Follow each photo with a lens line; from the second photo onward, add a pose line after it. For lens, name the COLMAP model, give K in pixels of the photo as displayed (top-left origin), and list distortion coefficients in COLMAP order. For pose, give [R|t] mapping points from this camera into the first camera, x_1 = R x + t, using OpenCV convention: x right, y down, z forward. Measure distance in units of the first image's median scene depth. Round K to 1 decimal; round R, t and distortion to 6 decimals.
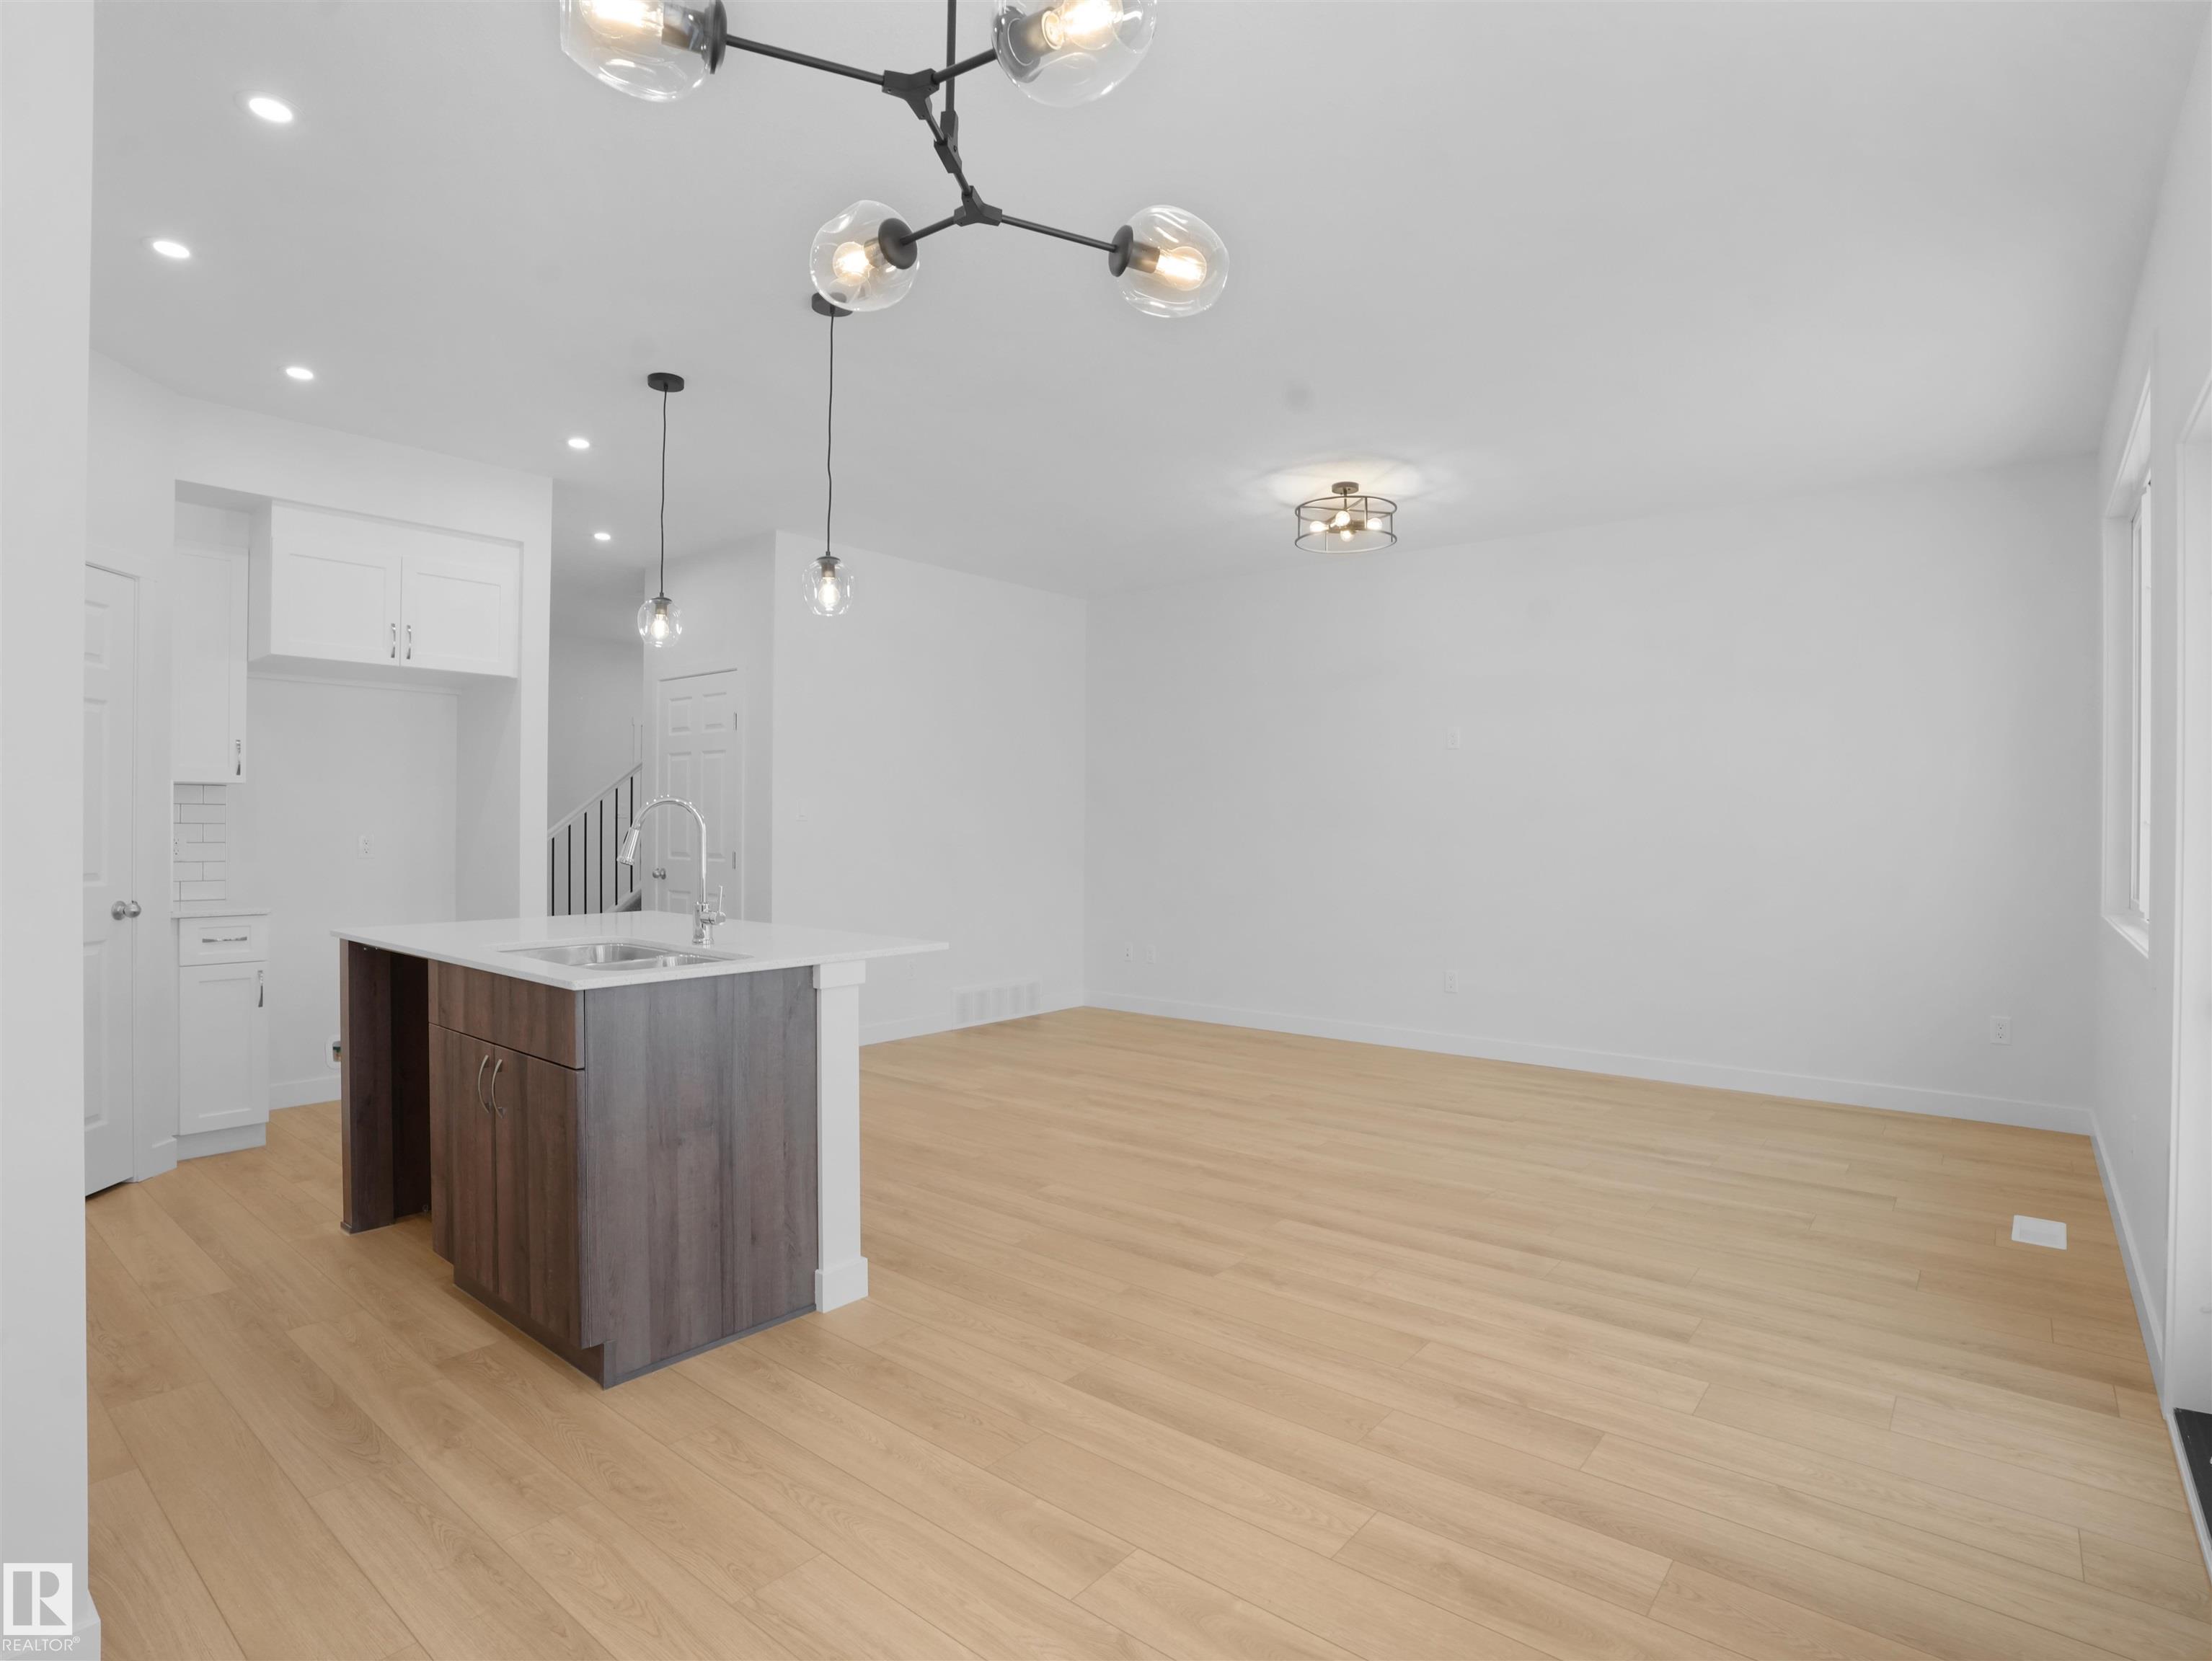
lens RADIAL K [[1156.2, 0, 1097.0], [0, 1156.2, 819.1], [0, 0, 1]] dist [-0.089979, 0.034849]
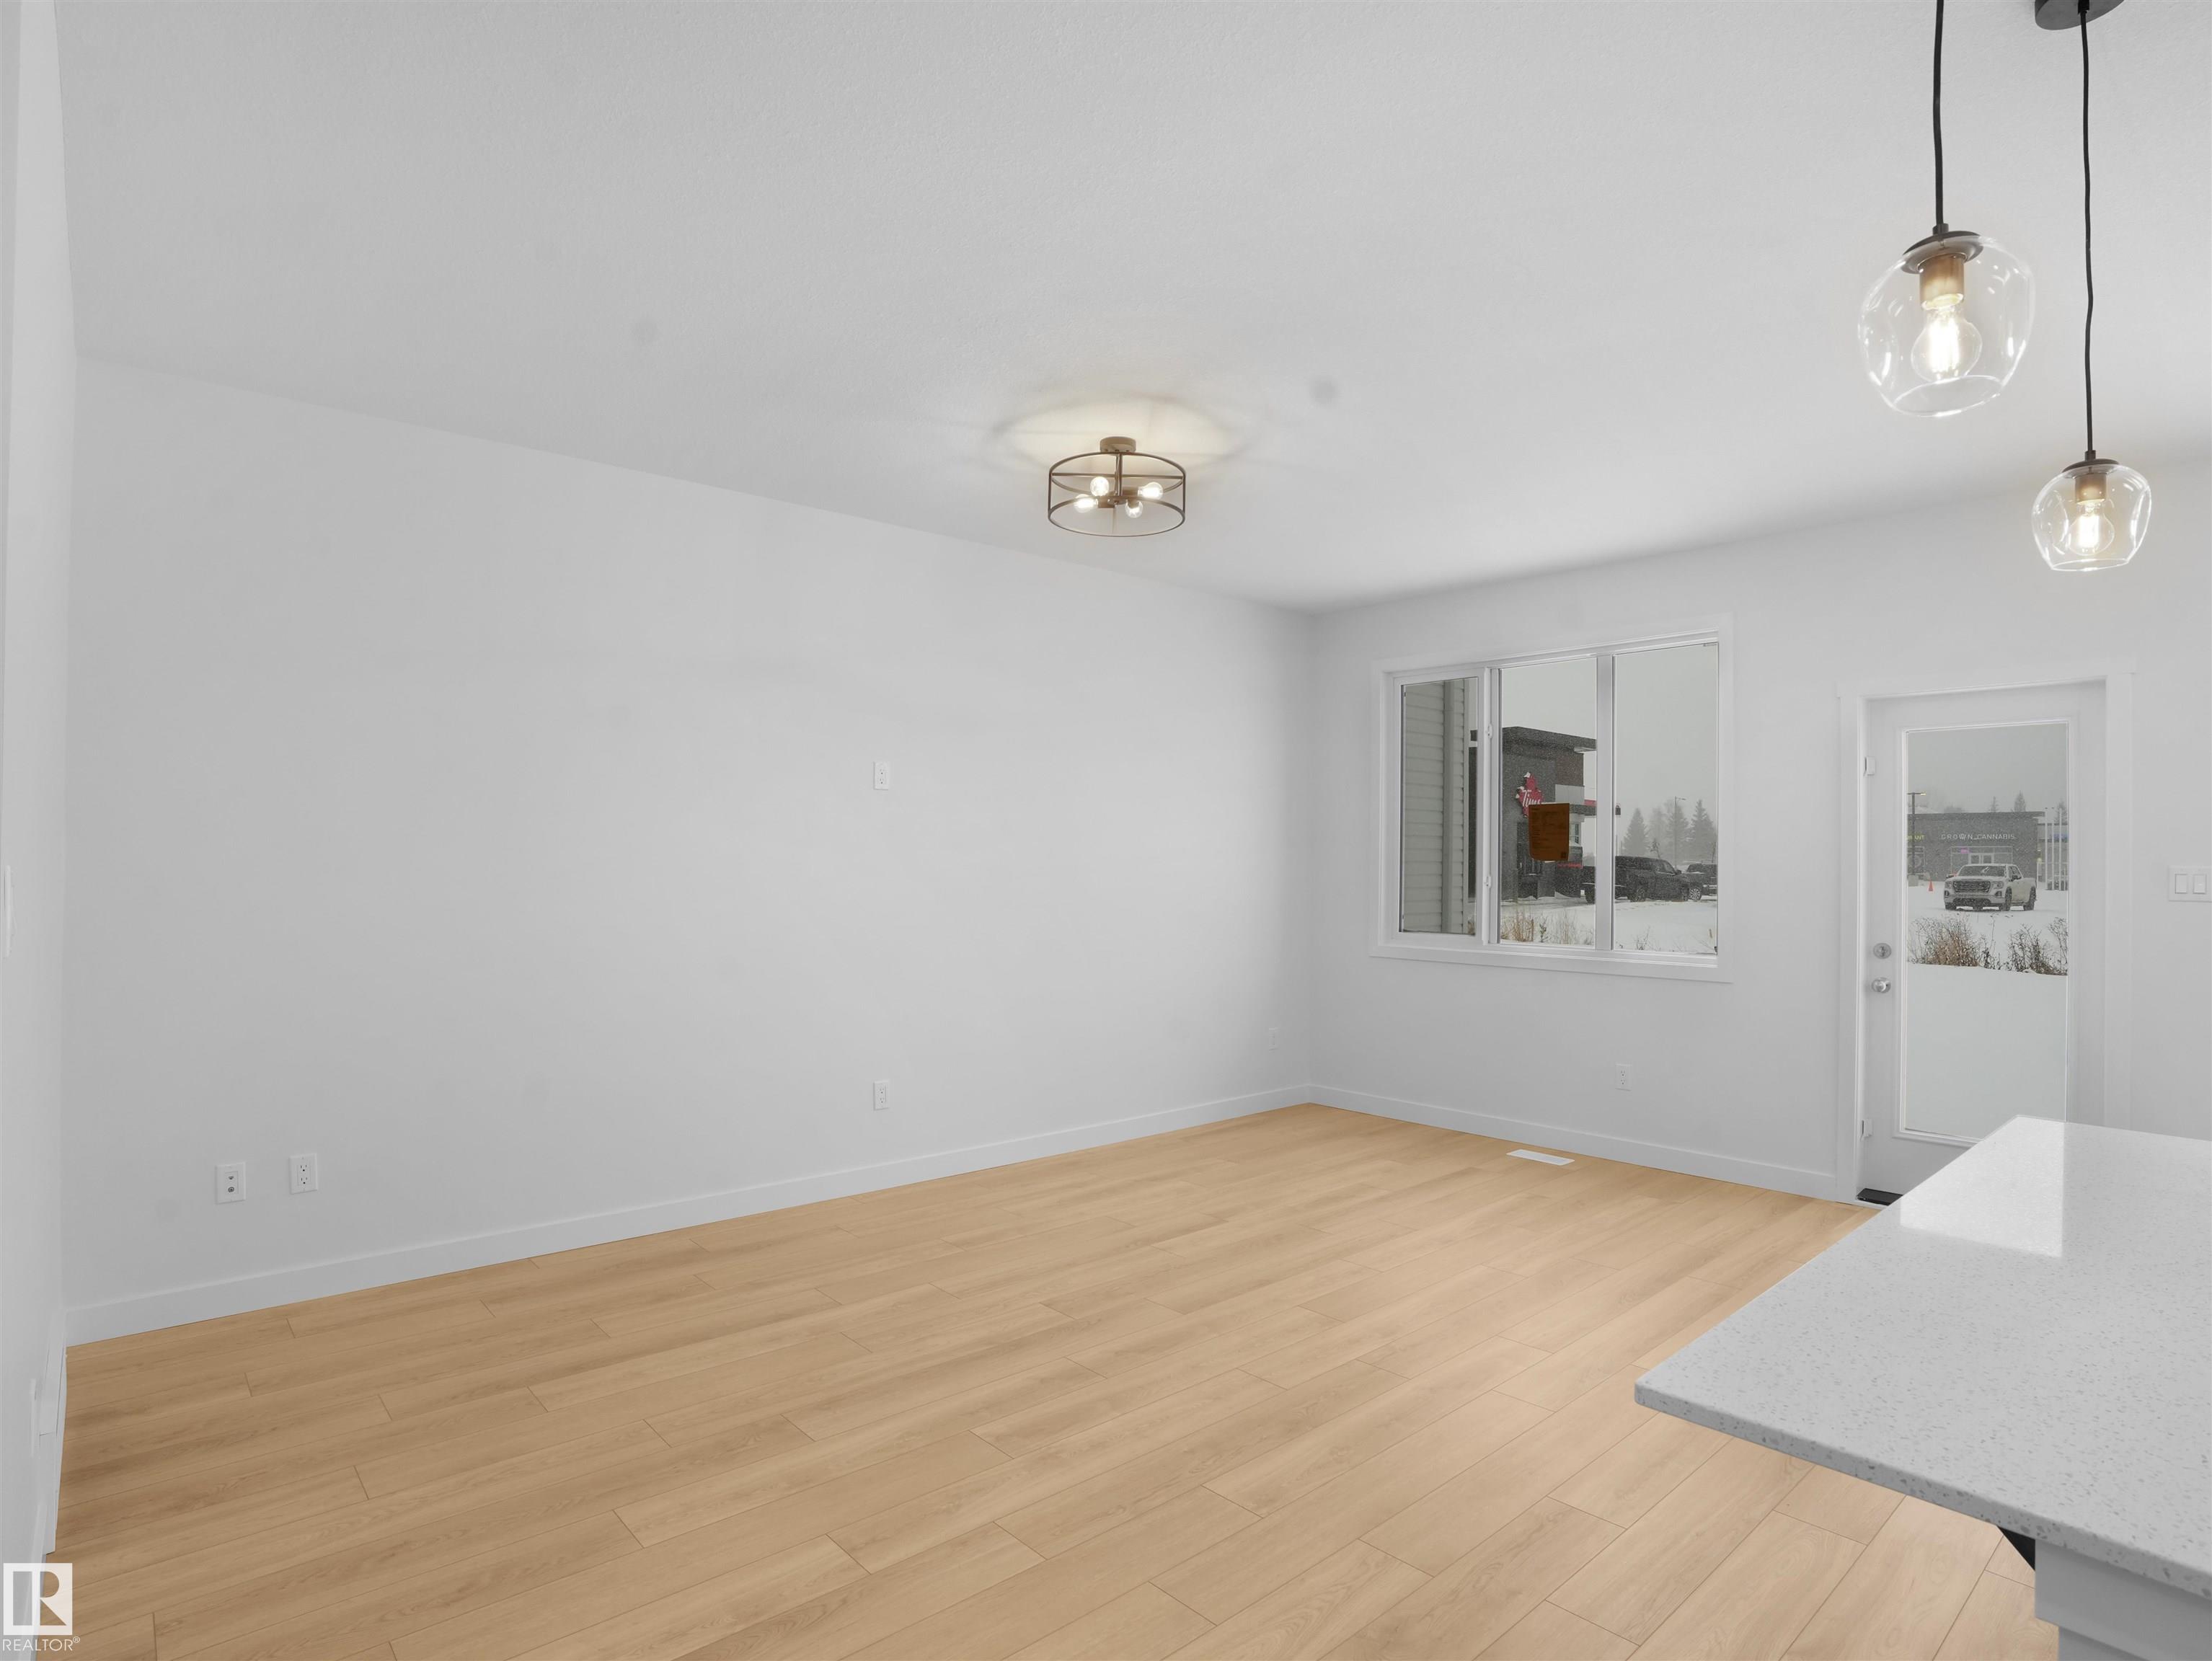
lens RADIAL K [[1188.8, 0, 1101.3], [0, 1188.8, 855.6], [0, 0, 1]] dist [-0.095781, 0.044765]
pose [[0.160592, -0.004218, 0.987012, -0.706944], [-0.005581, 0.999971, 0.005181, -0.036645], [-0.987005, -0.006341, 0.160564, 1.163897]]
